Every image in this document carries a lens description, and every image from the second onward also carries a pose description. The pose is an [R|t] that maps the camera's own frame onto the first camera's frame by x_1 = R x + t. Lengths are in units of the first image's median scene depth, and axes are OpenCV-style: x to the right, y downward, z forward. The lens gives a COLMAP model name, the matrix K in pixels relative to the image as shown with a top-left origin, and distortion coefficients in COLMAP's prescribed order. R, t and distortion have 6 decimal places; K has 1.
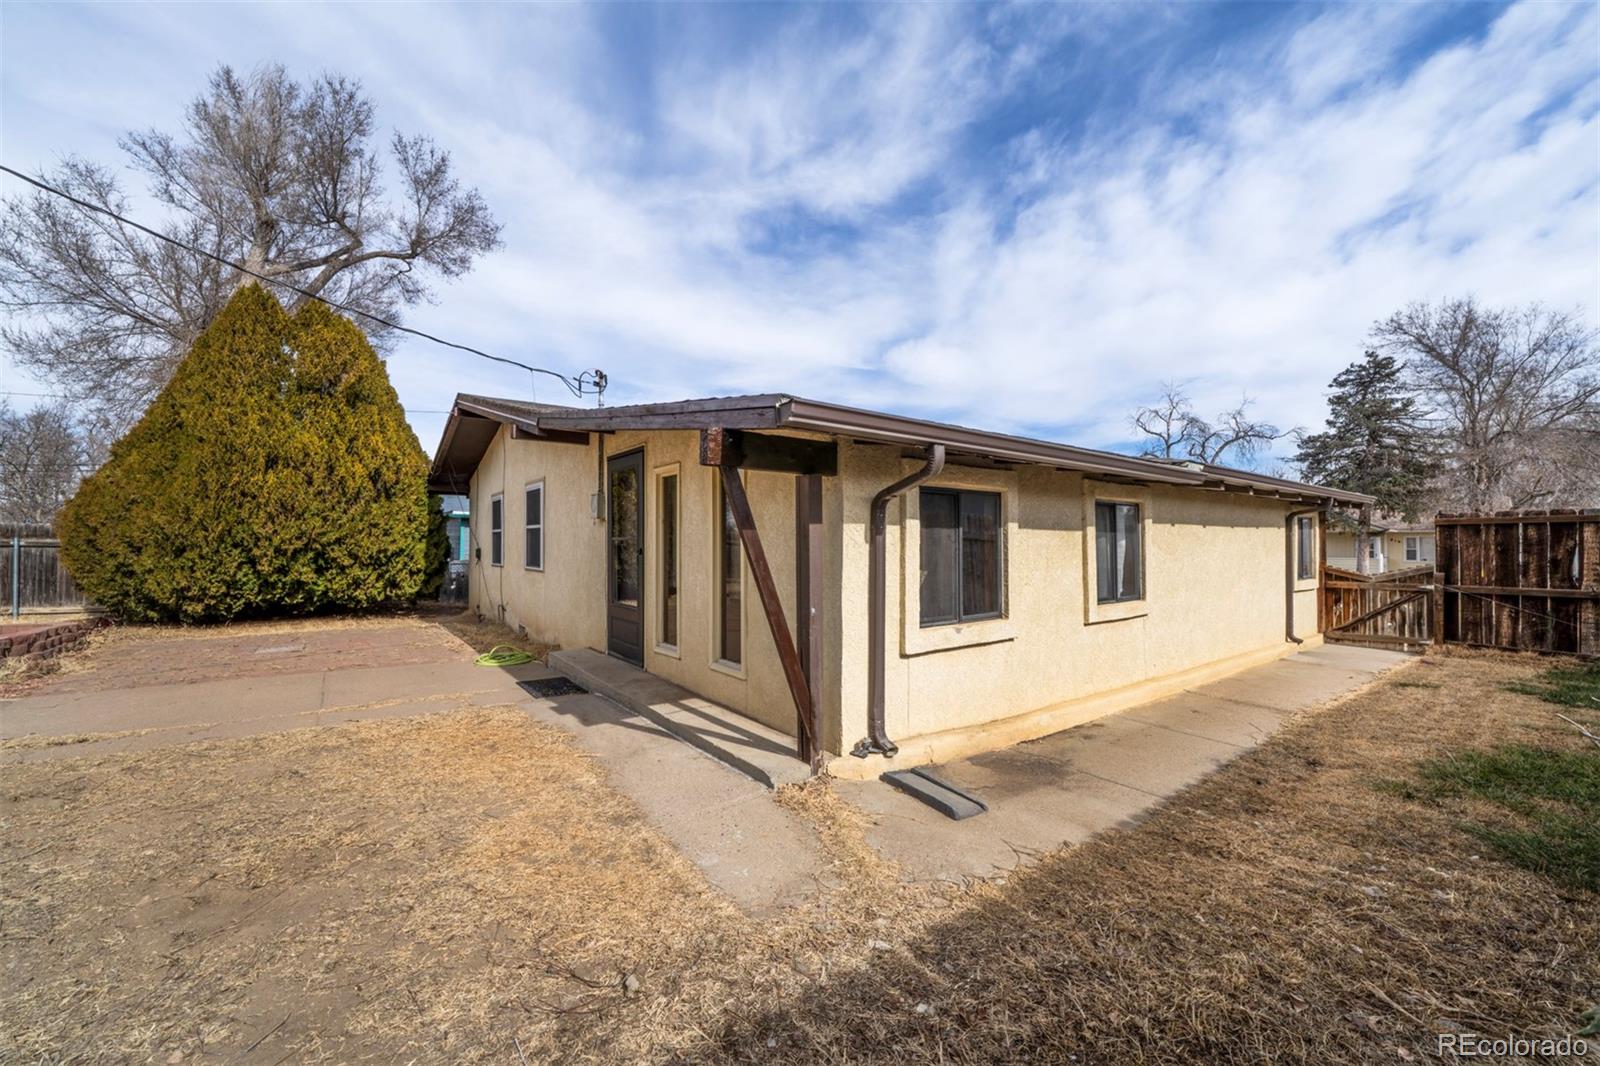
lens RADIAL K [[622.1, 0, 800.8], [0, 622.1, 541.2], [0, 0, 1]] dist [-0.003805, 0.000304]
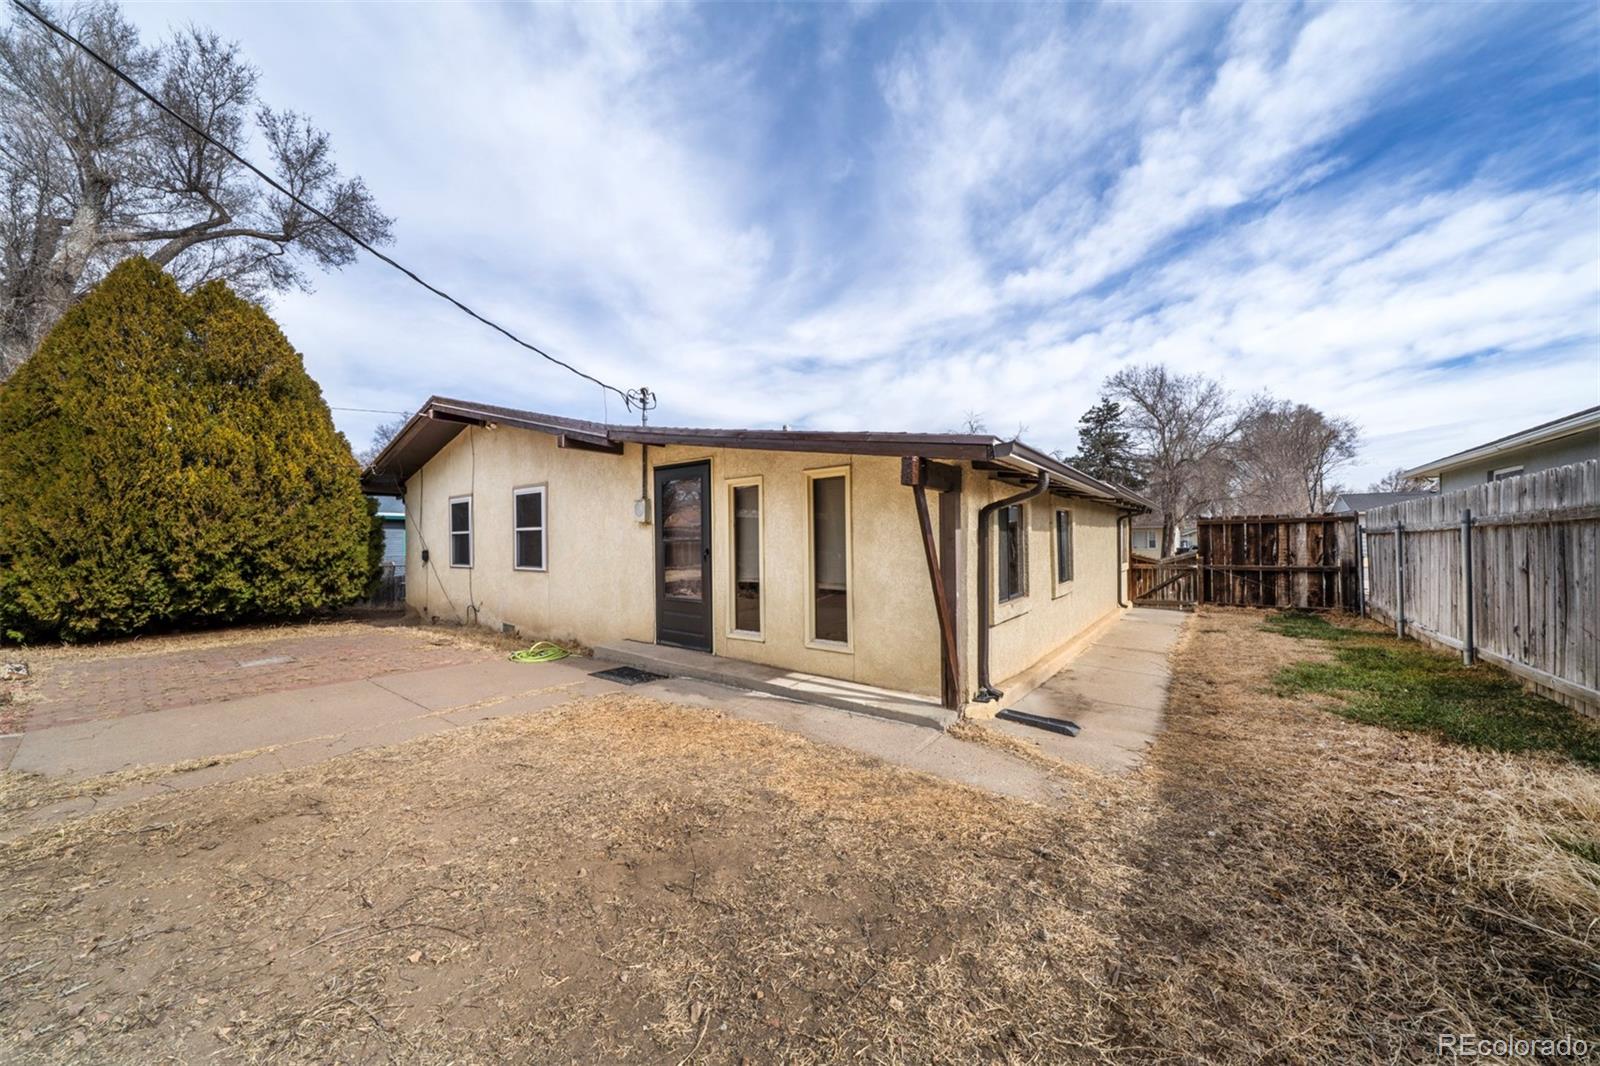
lens RADIAL K [[550.6, 0, 807.6], [0, 550.6, 537.7], [0, 0, 1]] dist [-0.006525, 0.000728]
pose [[0.962376, -0.009459, 0.271557, -0.228572], [0.009407, 0.999955, 0.001492, -0.005506], [-0.271558, 0.001119, 0.962421, -0.016607]]
